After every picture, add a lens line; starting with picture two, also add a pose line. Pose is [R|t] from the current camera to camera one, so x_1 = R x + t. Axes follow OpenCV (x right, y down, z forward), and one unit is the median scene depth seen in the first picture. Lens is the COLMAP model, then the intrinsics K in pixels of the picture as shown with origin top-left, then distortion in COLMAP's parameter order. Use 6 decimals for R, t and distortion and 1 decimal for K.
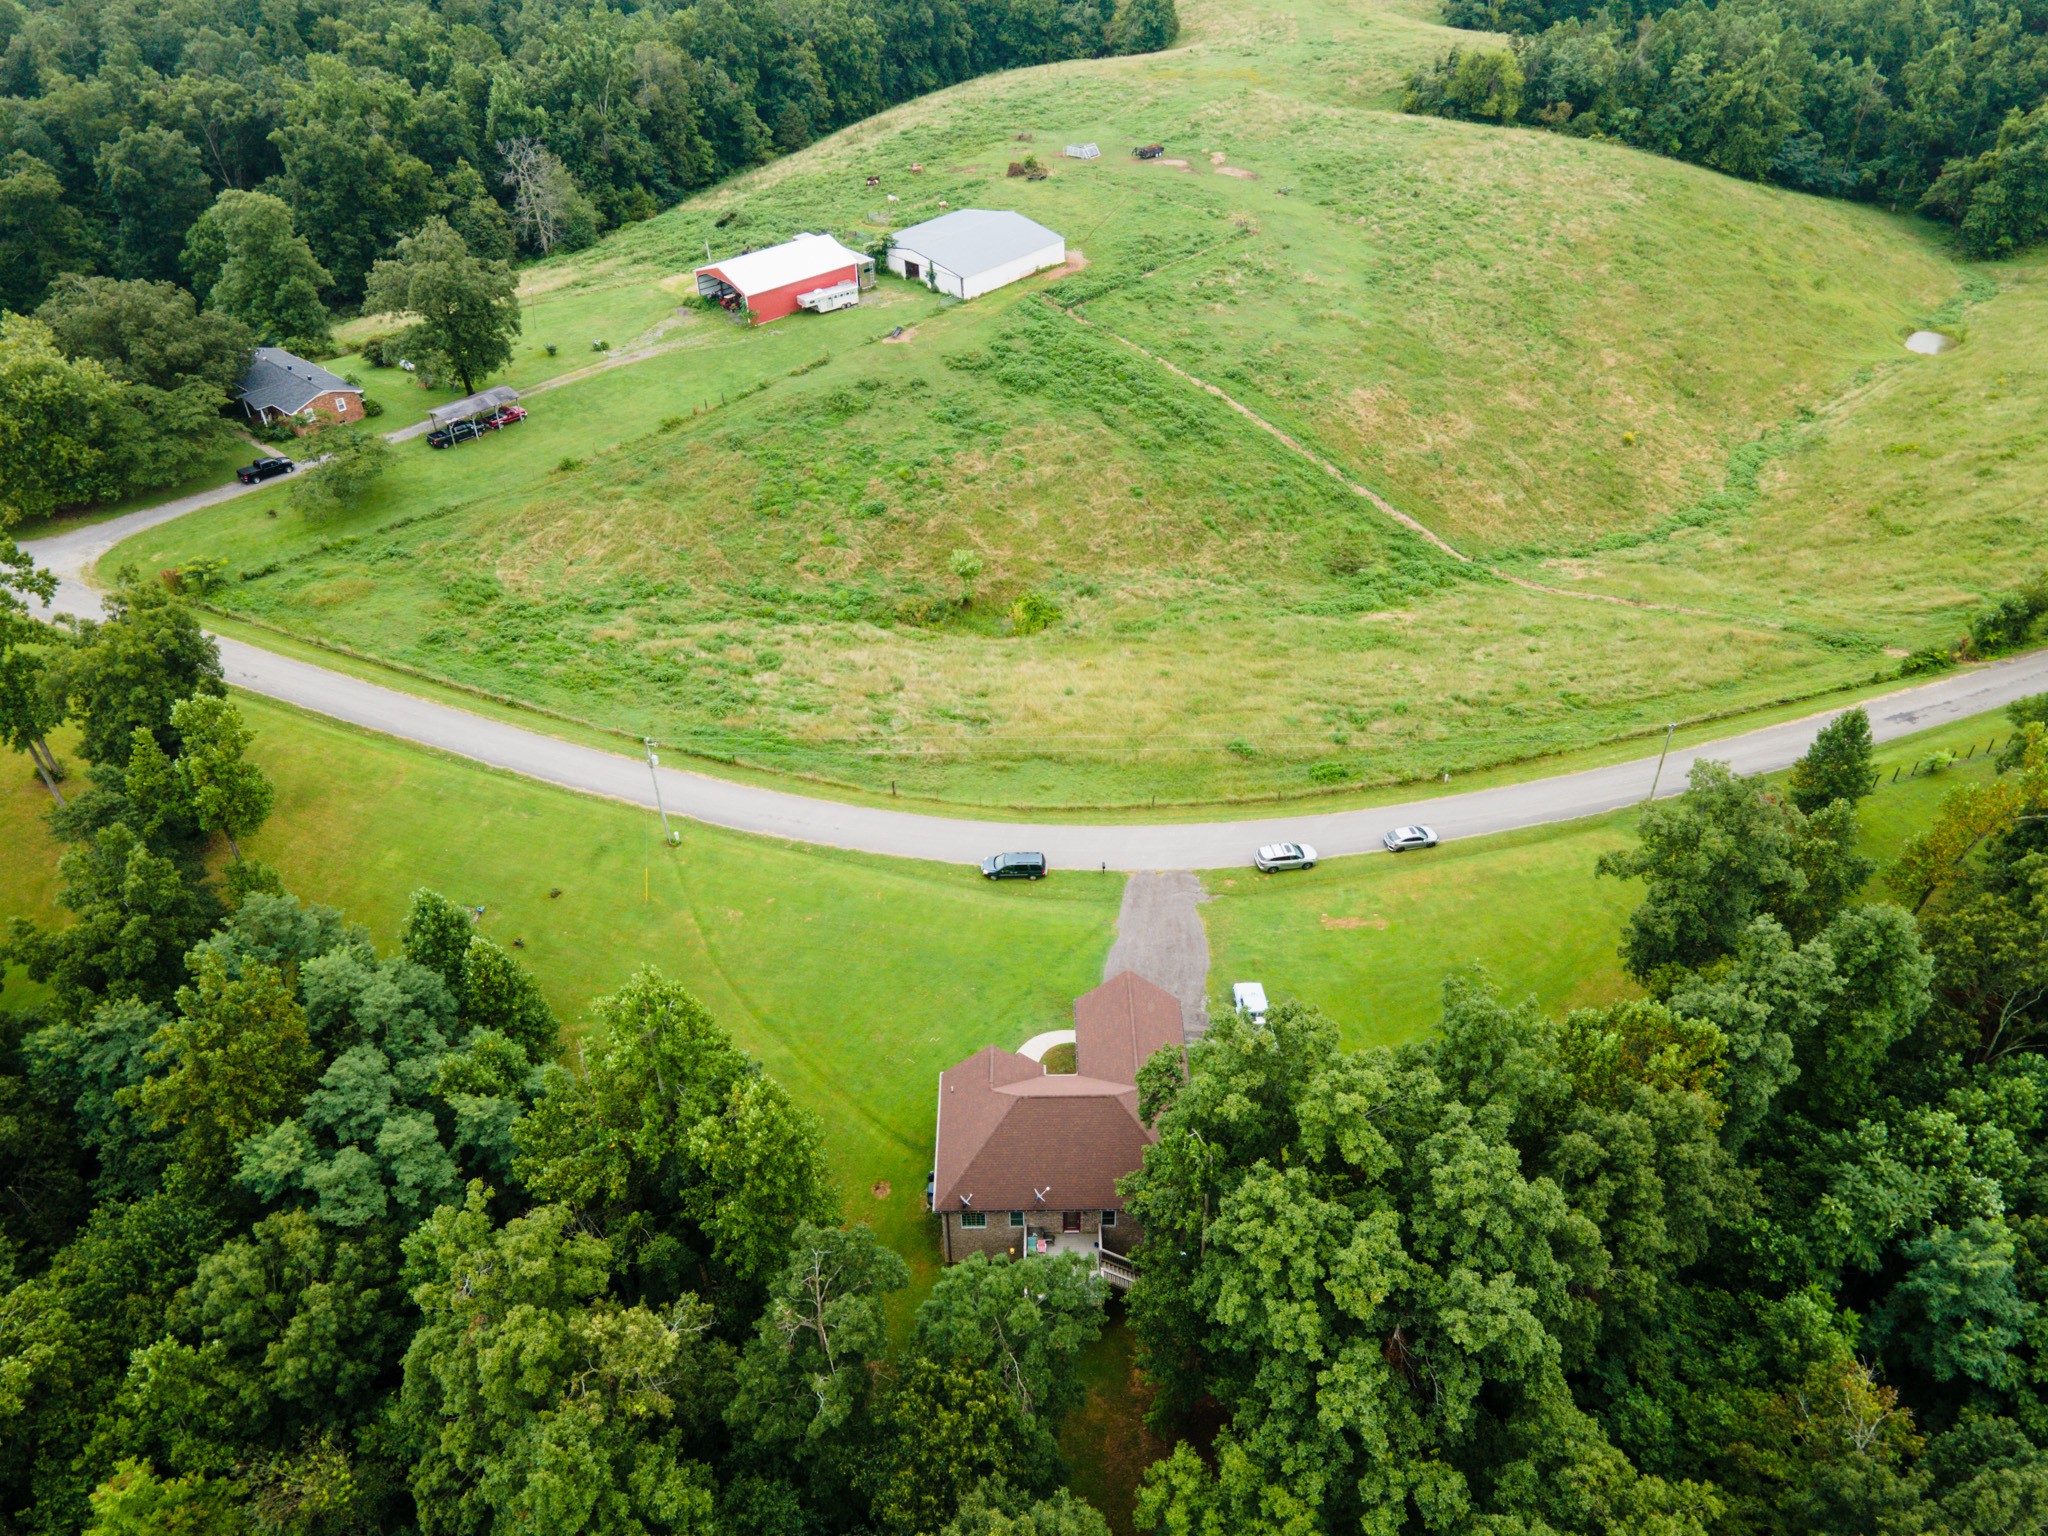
lens RADIAL K [[1491.2, 0, 1023.4], [0, 1491.2, 773.5], [0, 0, 1]] dist [0.034630, -0.000281]
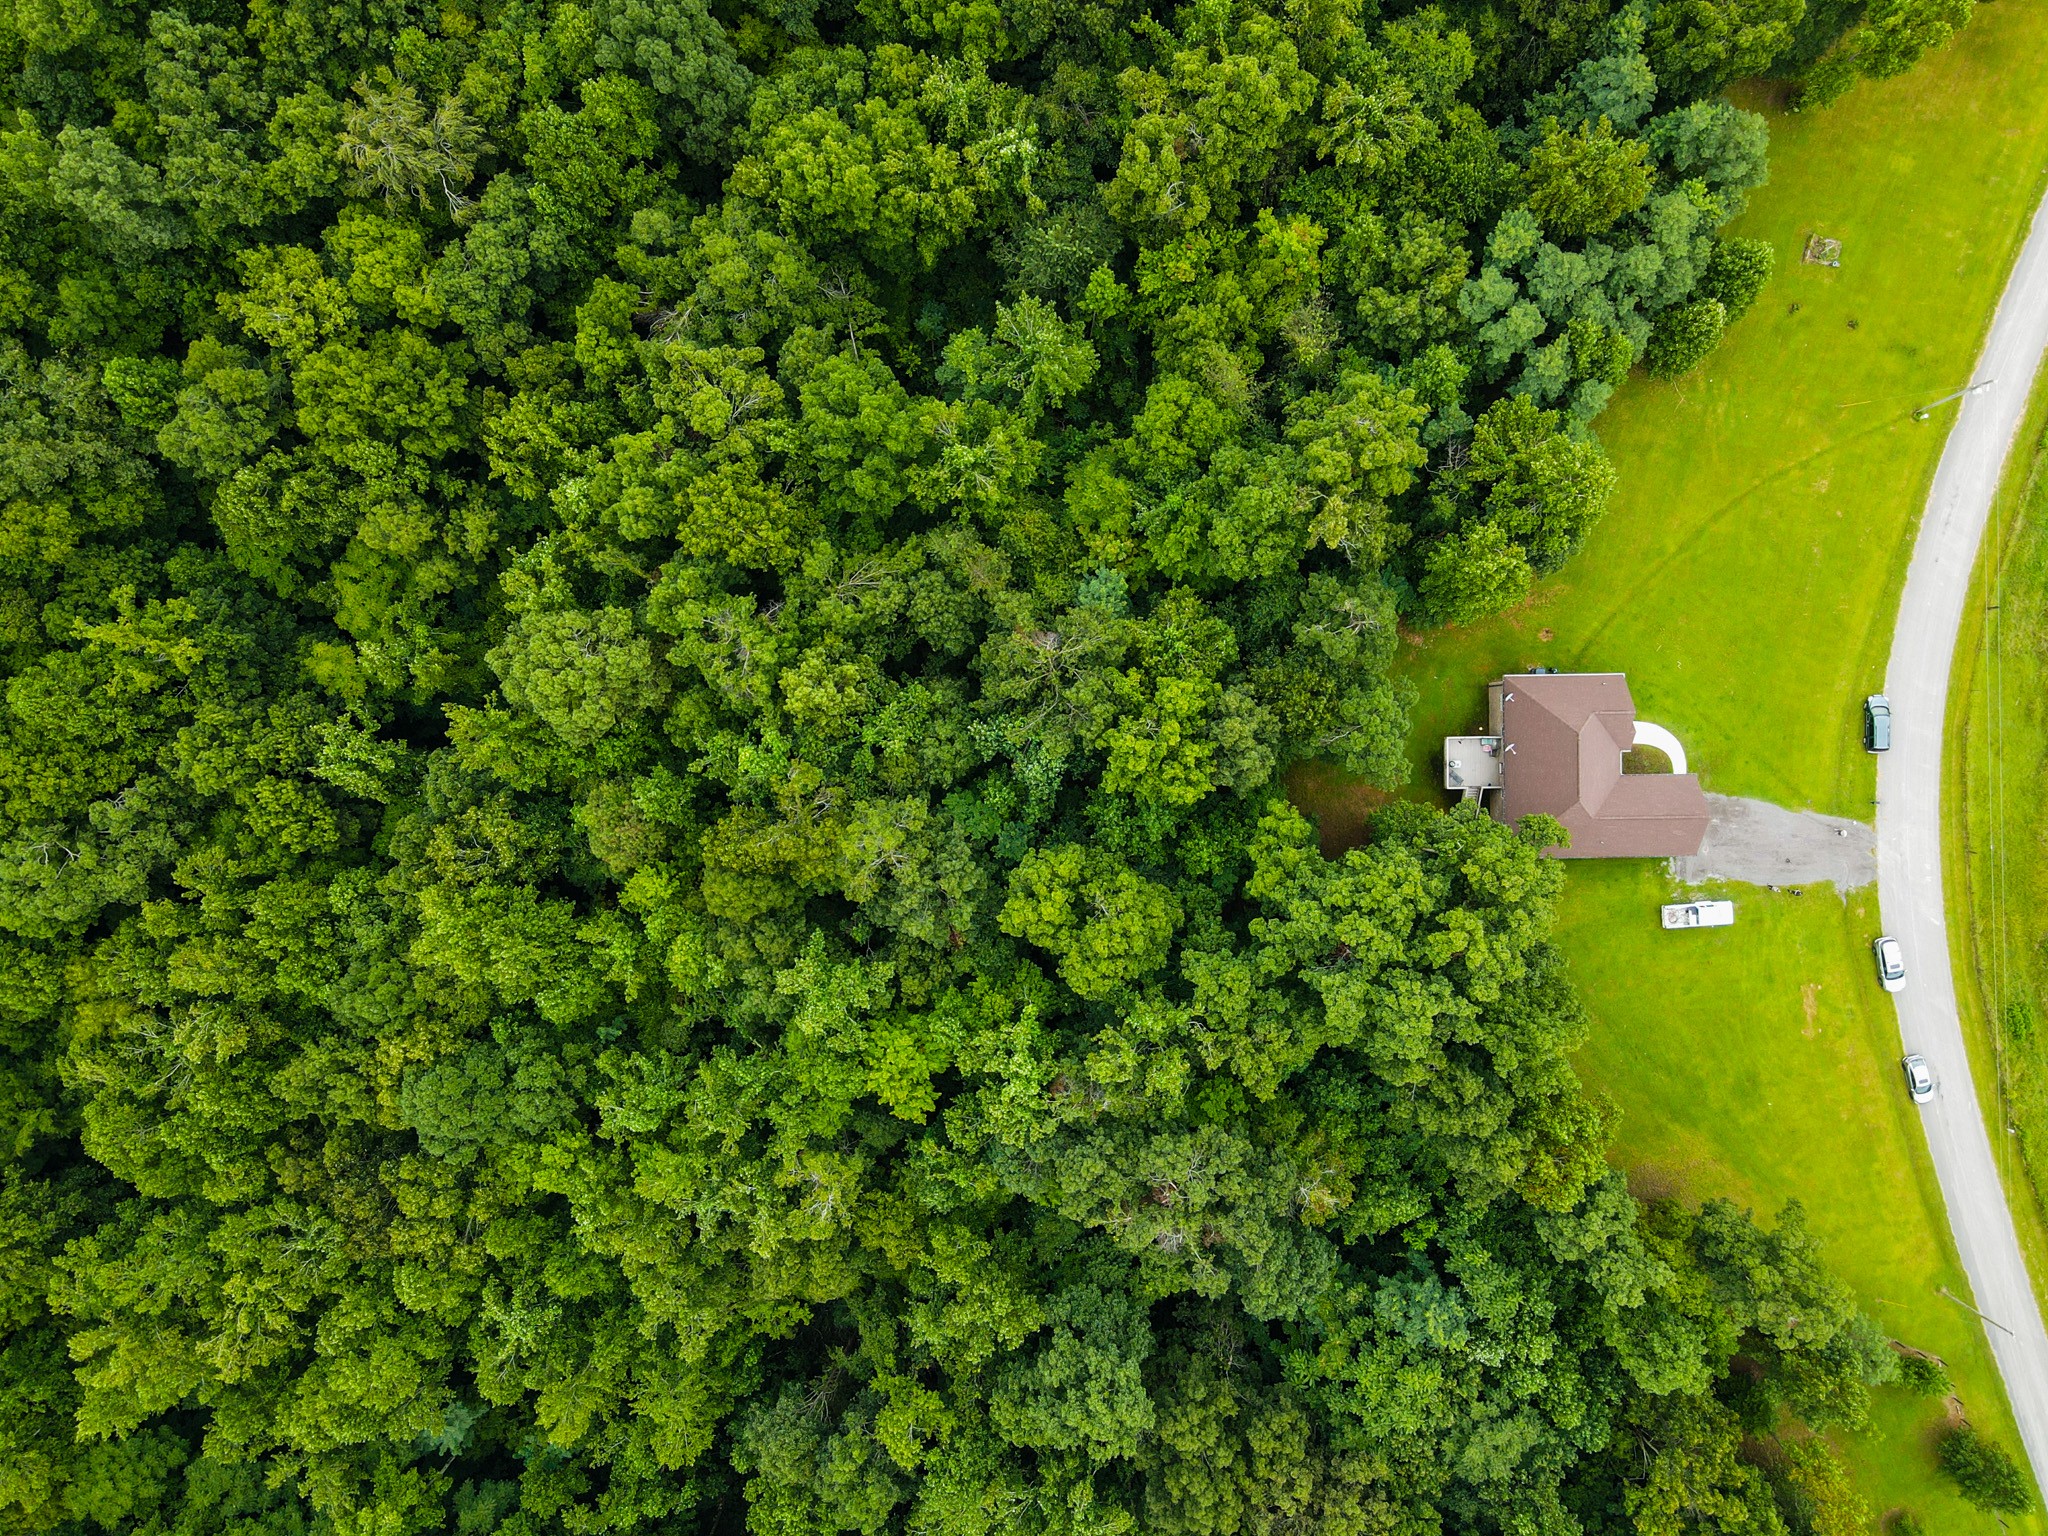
lens RADIAL K [[1539.1, 0, 1027.5], [0, 1539.1, 759.9], [0, 0, 1]] dist [0.005826, 0.003960]
pose [[0.008523, 0.999503, 0.030348, -0.028240], [-0.610644, -0.018831, 0.791681, -0.664726], [0.791860, -0.025279, 0.610180, -0.324107]]
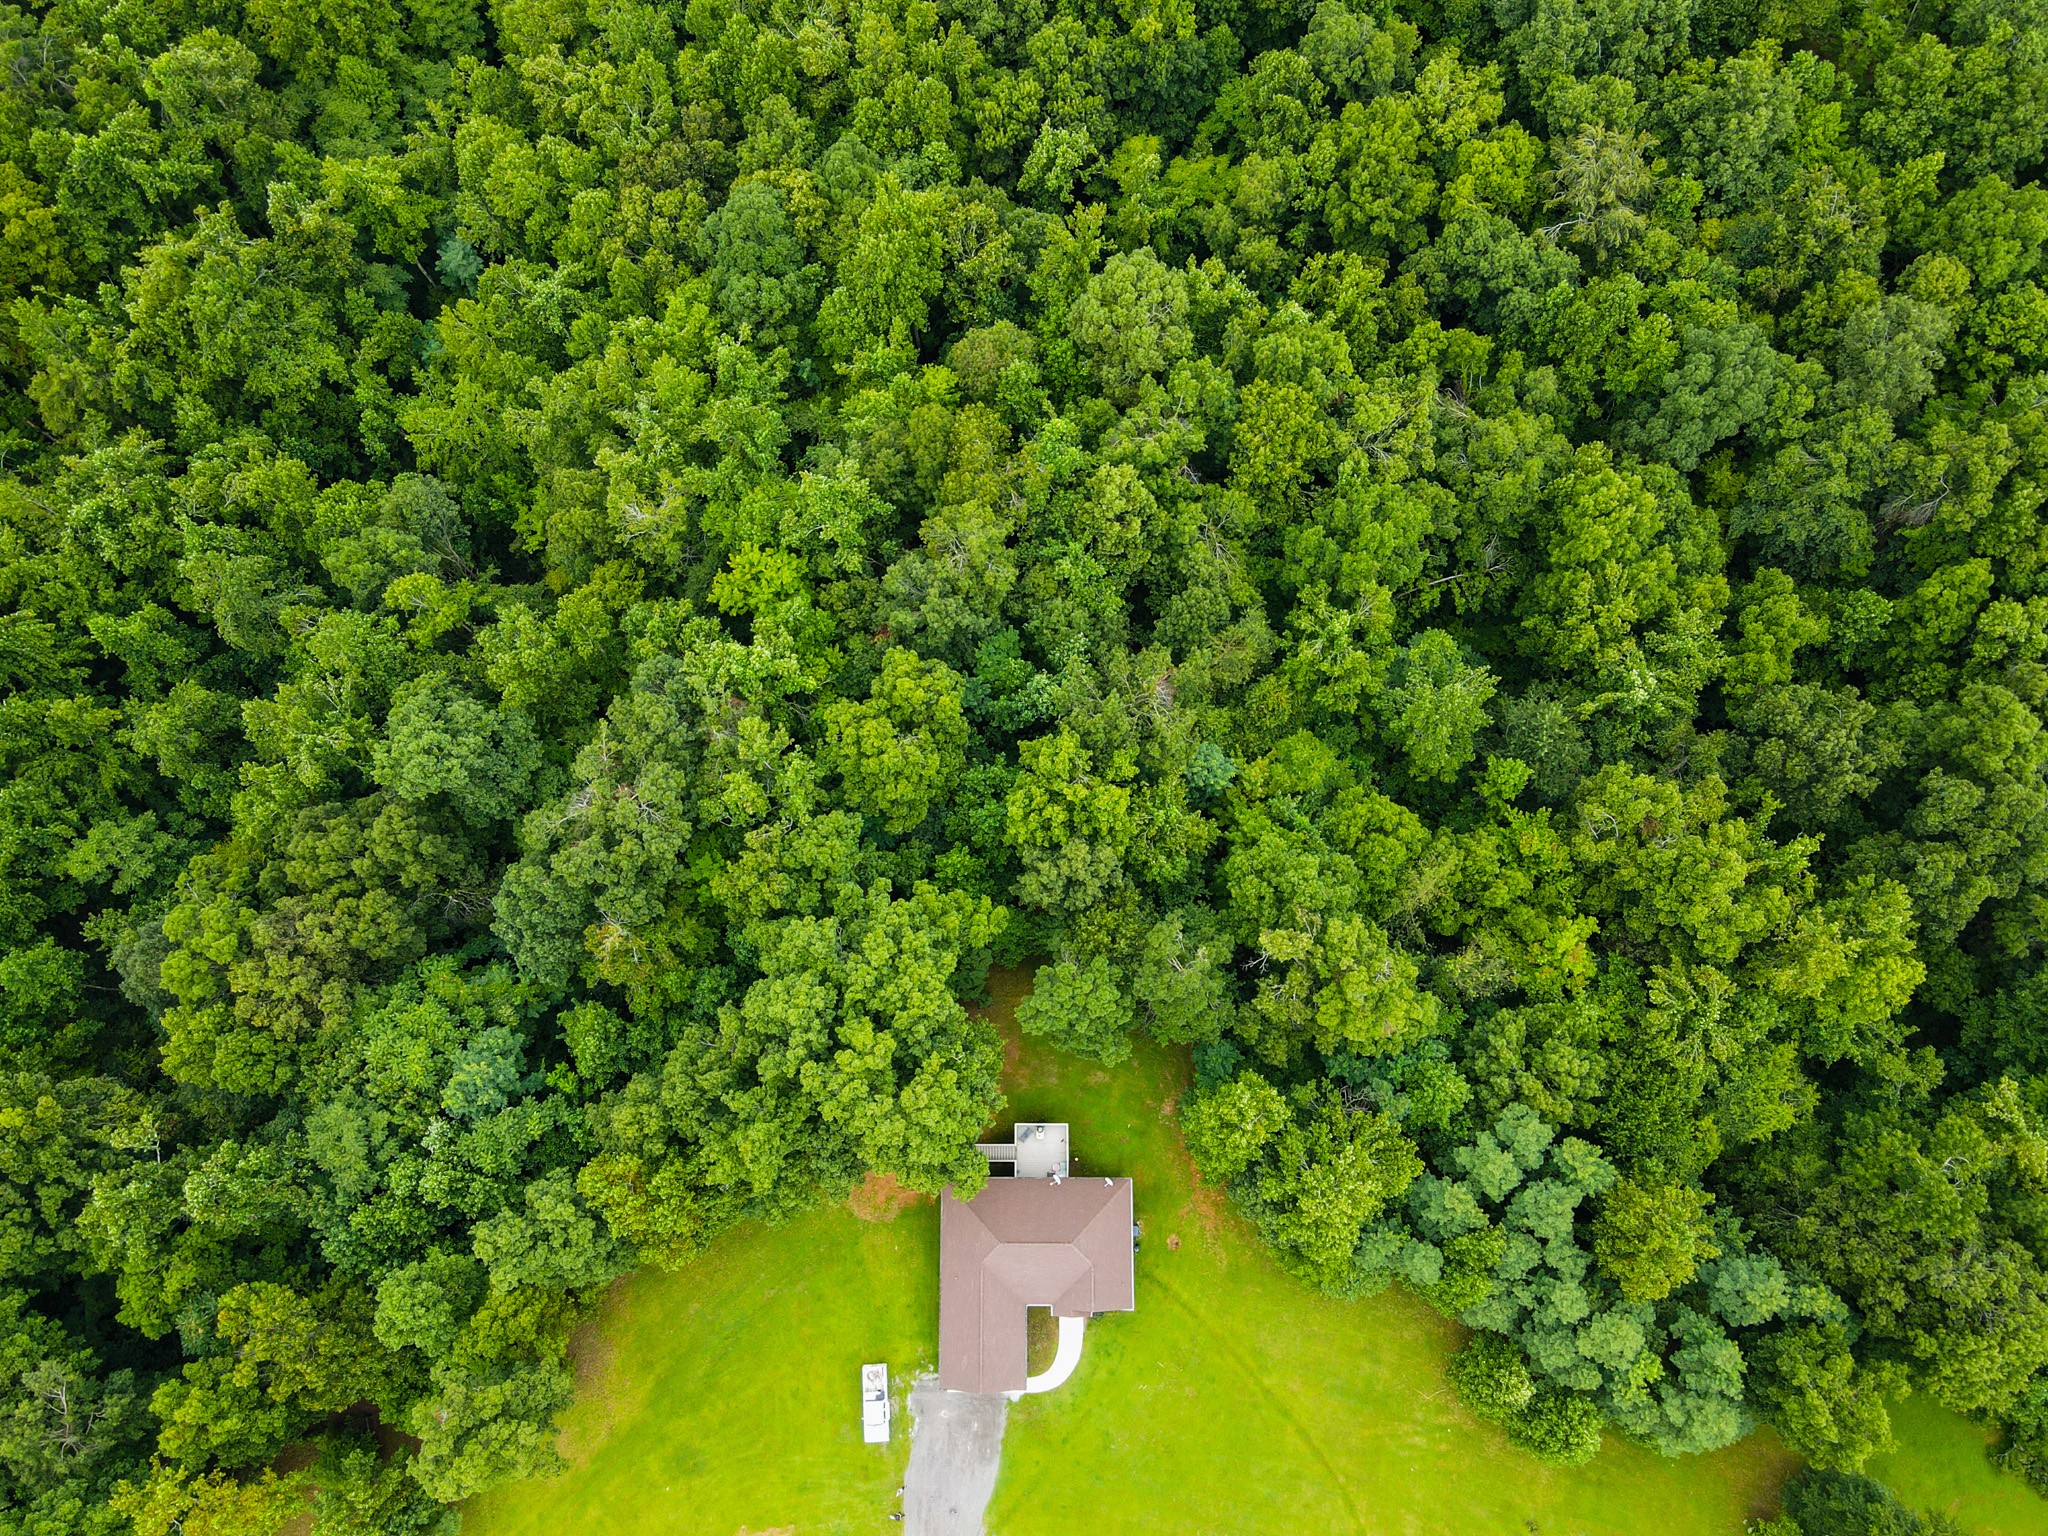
lens RADIAL K [[1539.1, 0, 1027.4], [0, 1539.1, 765.9], [0, 0, 1]] dist [0.005826, 0.003960]
pose [[-0.999279, 0.002835, 0.037866, -0.018452], [0.033527, -0.402309, 0.914890, -0.950213], [0.017827, 0.915500, 0.401924, 0.046853]]
